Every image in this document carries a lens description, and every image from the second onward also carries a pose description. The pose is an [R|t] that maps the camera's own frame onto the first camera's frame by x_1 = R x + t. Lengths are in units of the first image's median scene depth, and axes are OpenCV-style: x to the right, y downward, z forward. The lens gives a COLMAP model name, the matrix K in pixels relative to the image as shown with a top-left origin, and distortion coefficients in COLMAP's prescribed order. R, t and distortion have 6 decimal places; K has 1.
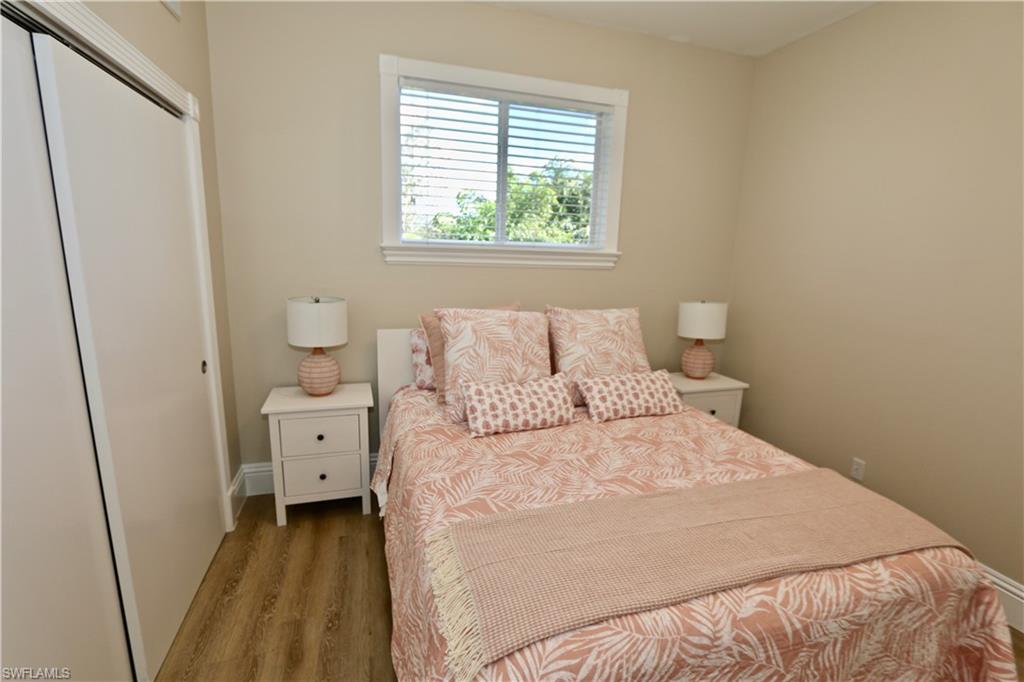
lens RADIAL K [[468.7, 0, 510.0], [0, 468.7, 345.0], [0, 0, 1]] dist [-0.022282, 0.004334]
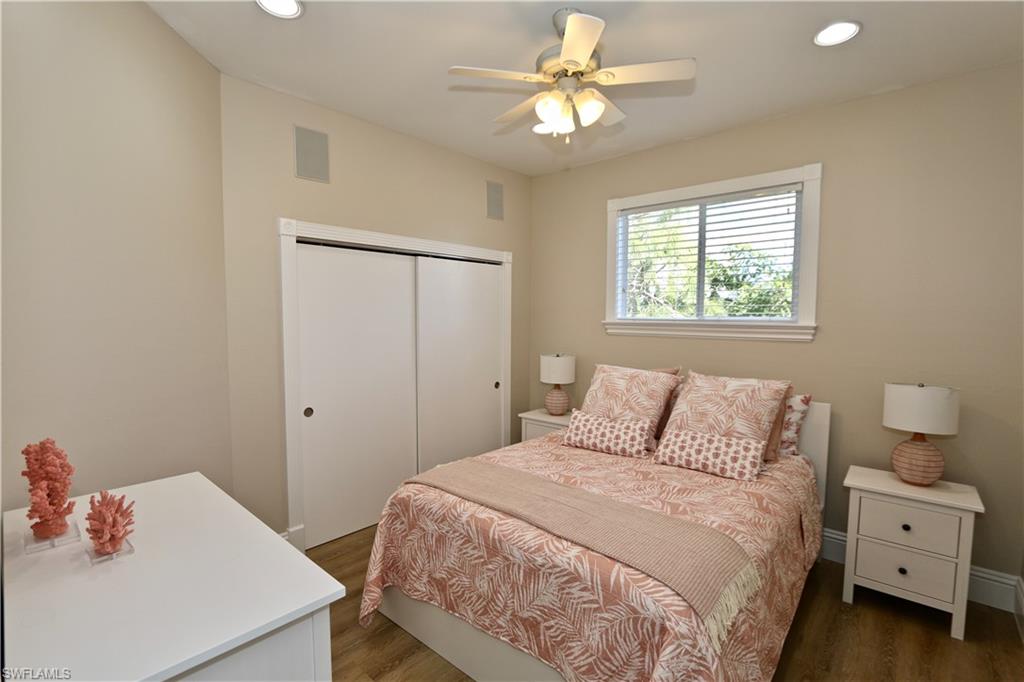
lens RADIAL K [[468.7, 0, 510.0], [0, 468.7, 345.0], [0, 0, 1]] dist [-0.022282, 0.004334]
pose [[0.512546, 0.023518, -0.858337, 1.132514], [-0.161482, 0.984428, -0.069455, 0.010472], [0.843338, 0.174205, 0.508363, 0.021074]]
